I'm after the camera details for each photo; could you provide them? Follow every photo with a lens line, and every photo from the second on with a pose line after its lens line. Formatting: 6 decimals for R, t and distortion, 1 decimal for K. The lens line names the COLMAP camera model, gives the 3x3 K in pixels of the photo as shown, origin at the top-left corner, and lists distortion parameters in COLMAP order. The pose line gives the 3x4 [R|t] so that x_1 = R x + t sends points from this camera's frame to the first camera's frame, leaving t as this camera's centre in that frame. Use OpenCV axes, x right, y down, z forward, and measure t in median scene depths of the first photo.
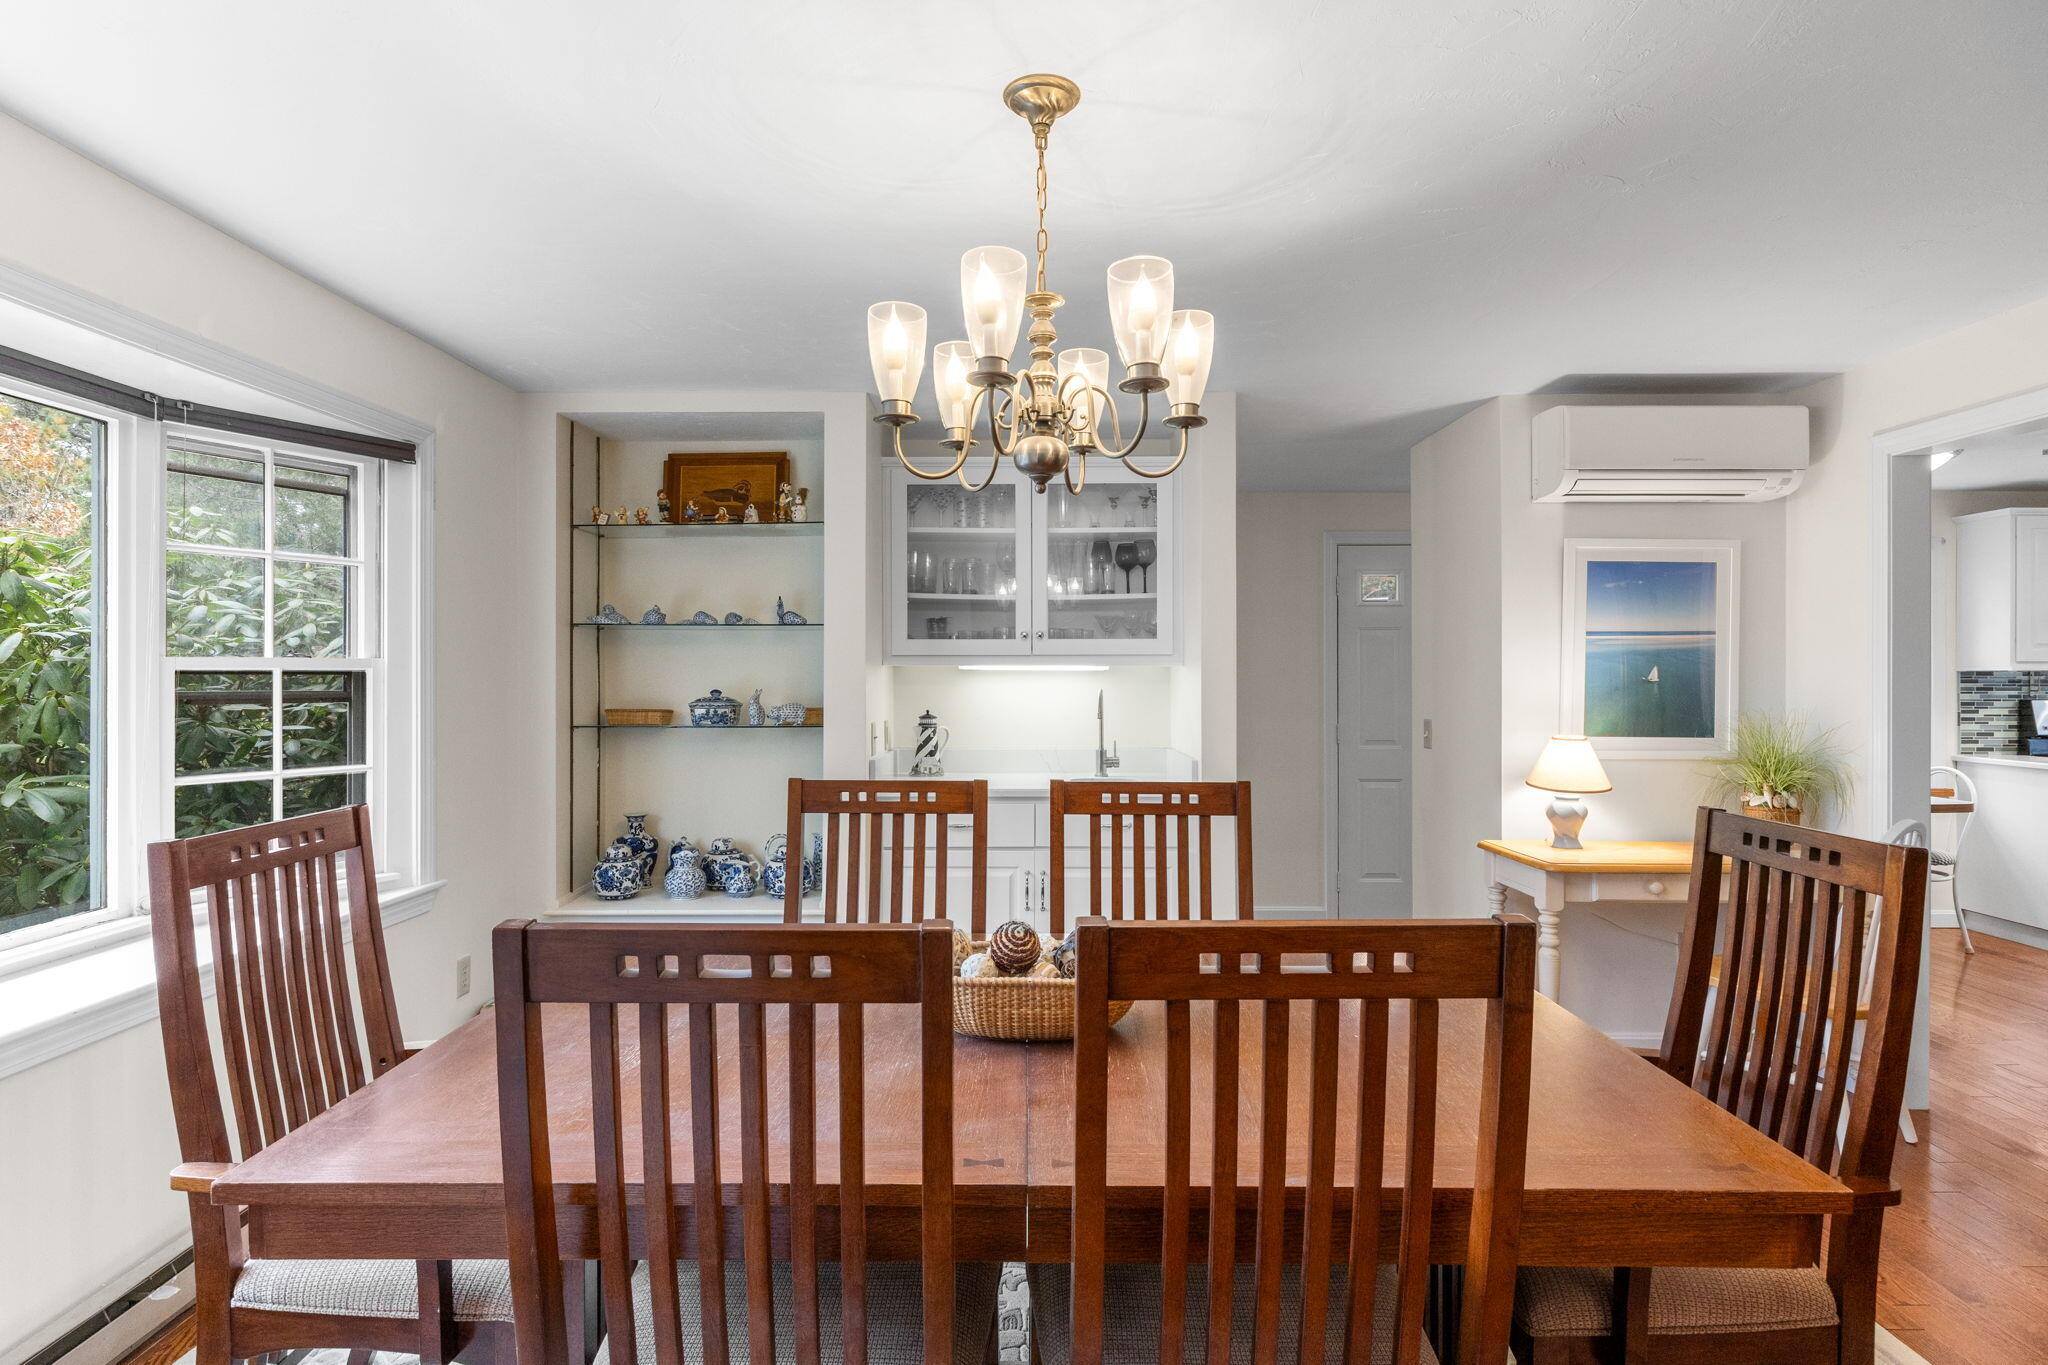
lens RADIAL K [[1069.2, 0, 1024.0], [0, 1069.2, 682.5], [0, 0, 1]] dist [0.000346, 0.000321]
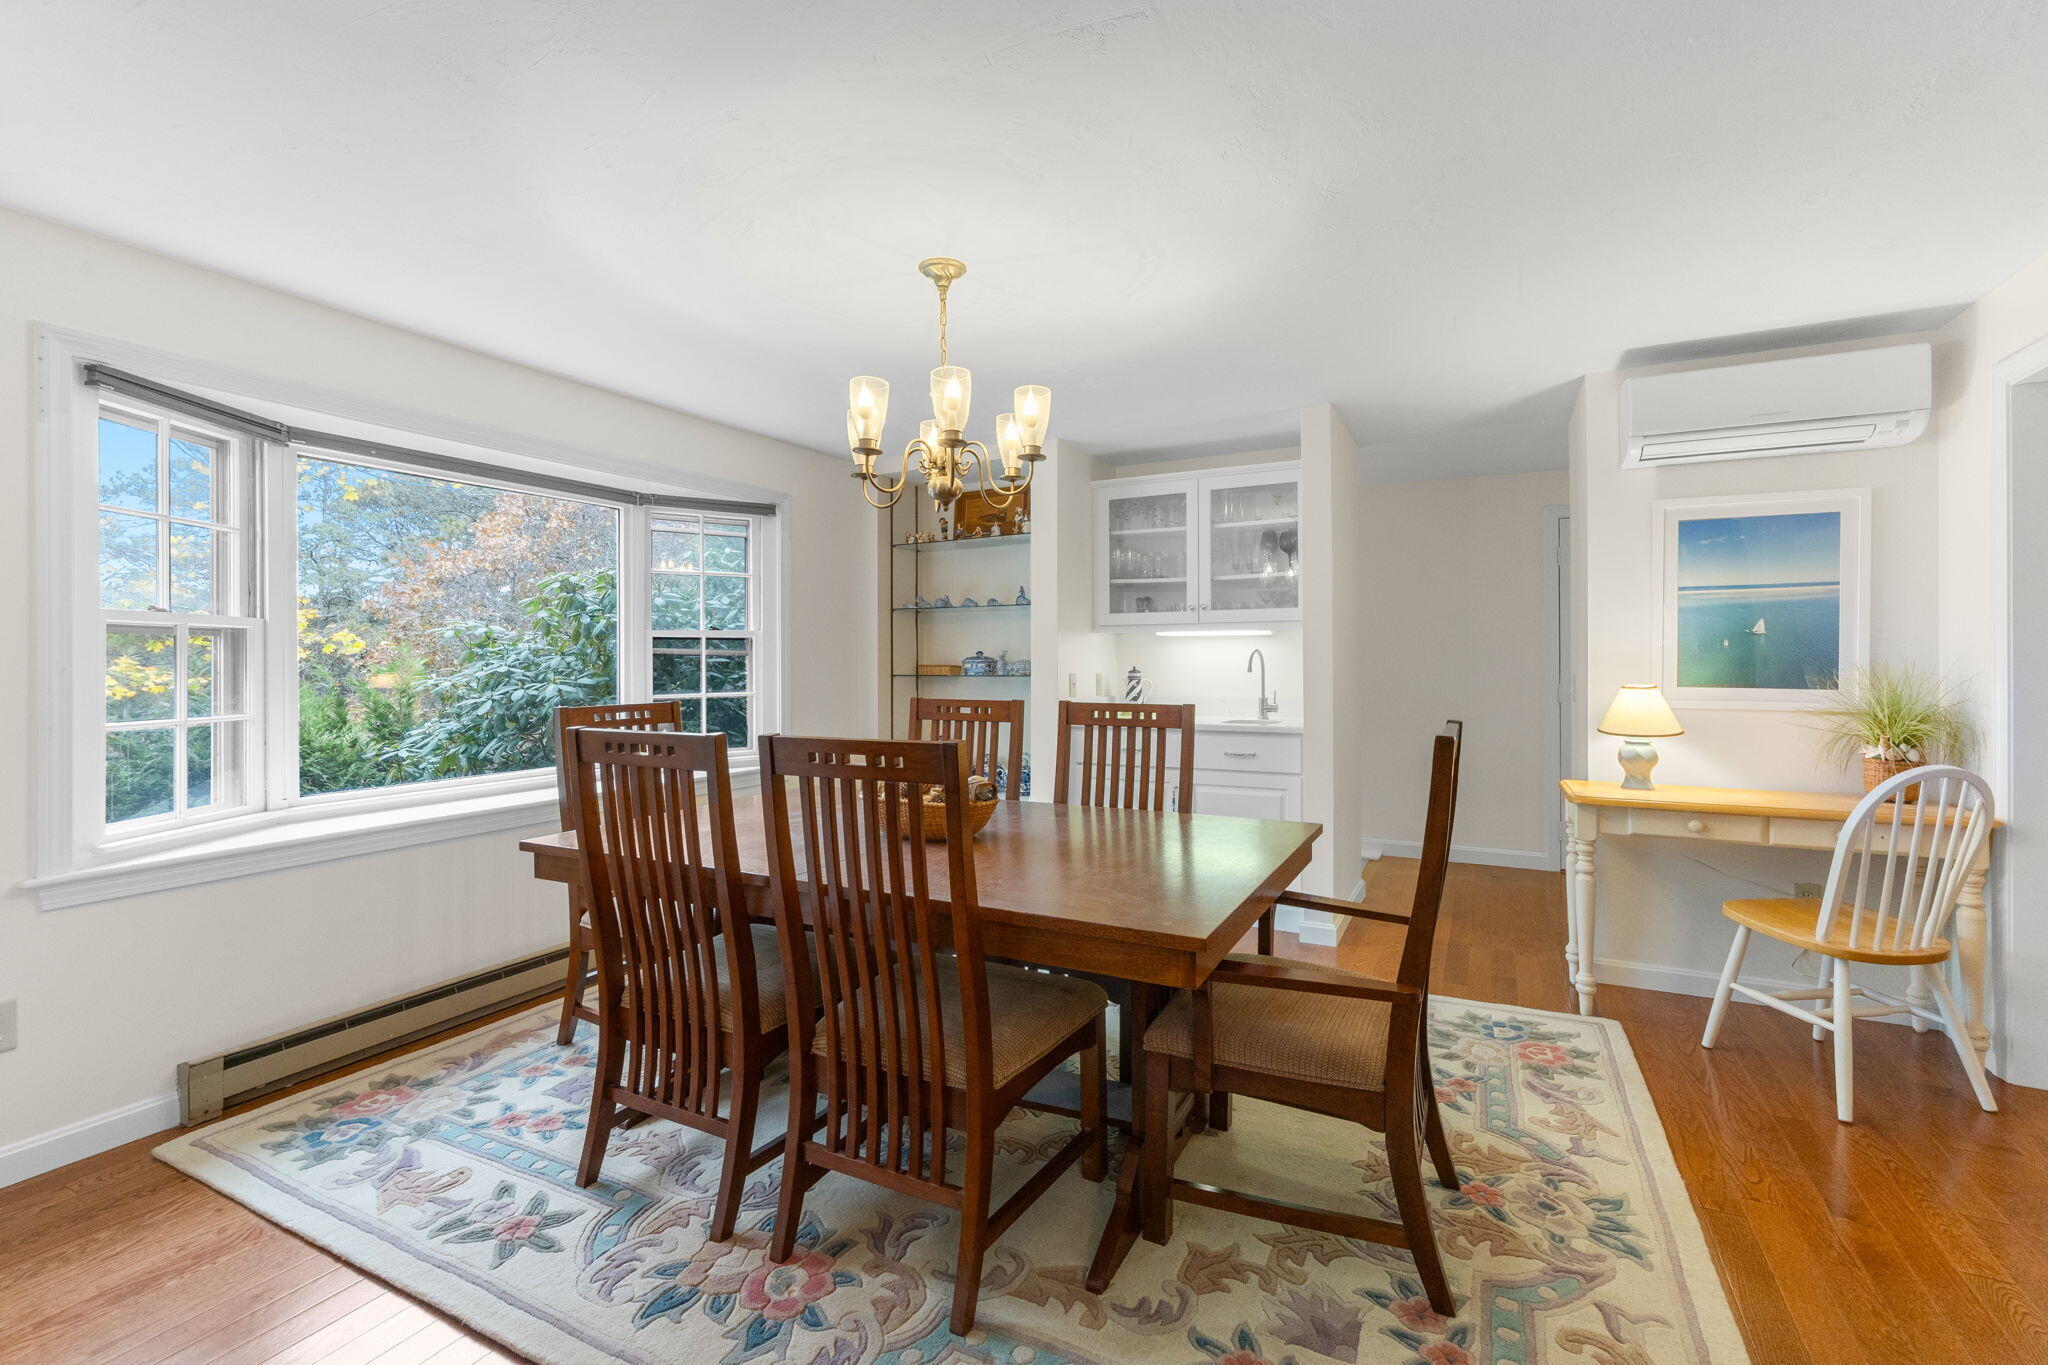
lens RADIAL K [[895.9, 0, 1018.8], [0, 895.9, 664.8], [0, 0, 1]] dist [-0.000392, 0.000138]
pose [[0.892351, -0.001386, -0.451340, 0.343785], [0.003848, 0.999982, 0.004538, 0.022225], [0.451326, -0.005786, 0.892340, -0.080922]]
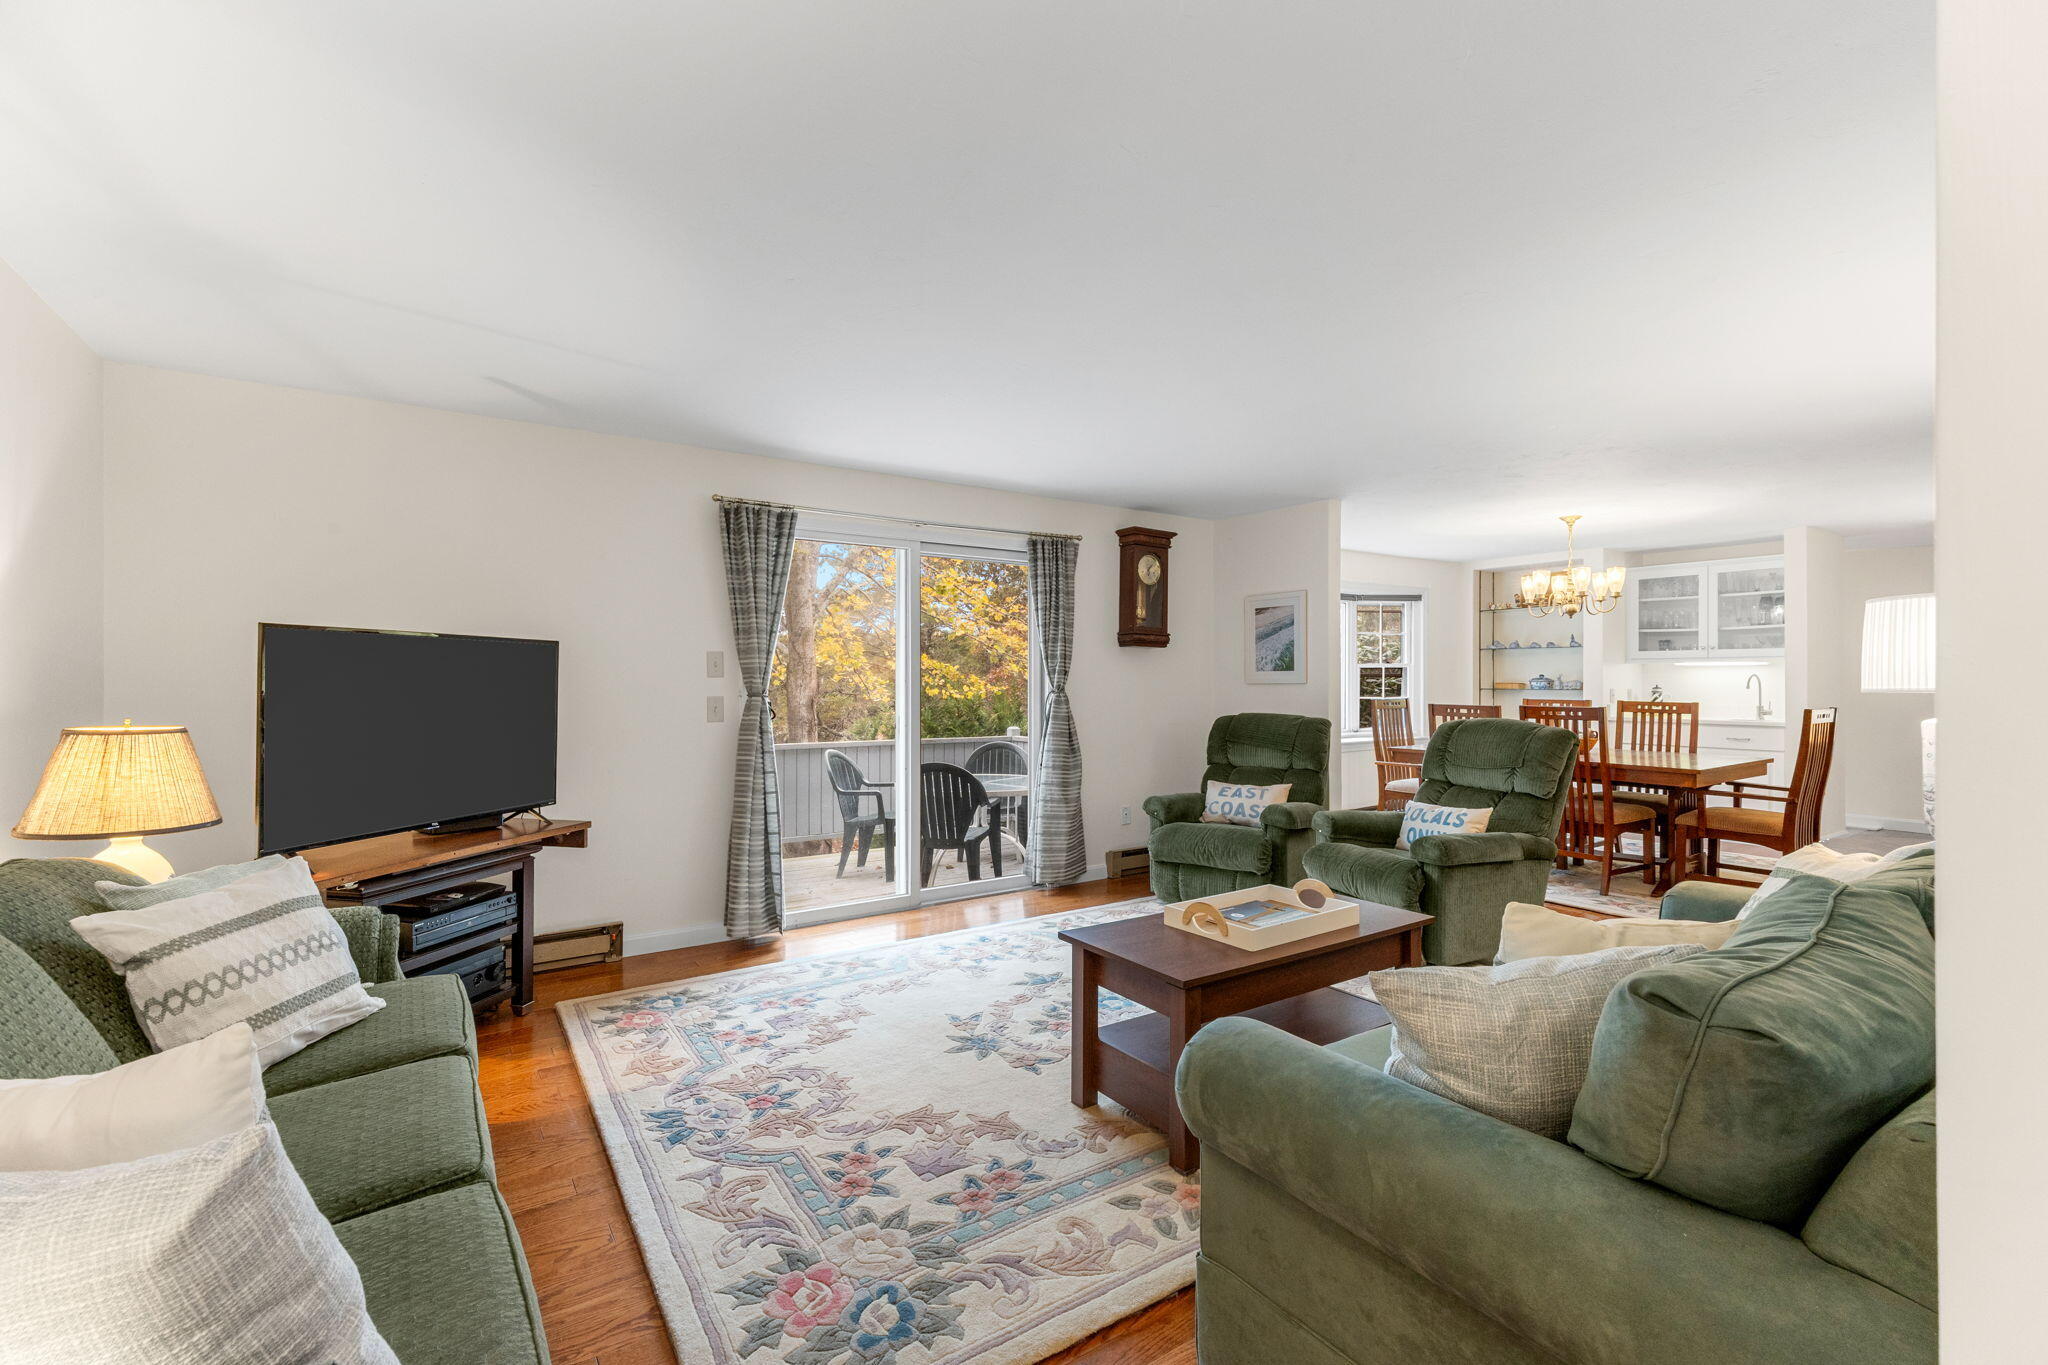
lens RADIAL K [[895.9, 0, 1018.8], [0, 895.9, 664.8], [0, 0, 1]] dist [-0.000392, 0.000138]
pose [[0.583341, -0.013466, -0.812116, 0.712768], [-0.003237, 0.999816, -0.018903, 0.028340], [0.812221, 0.013655, 0.583190, -1.212757]]
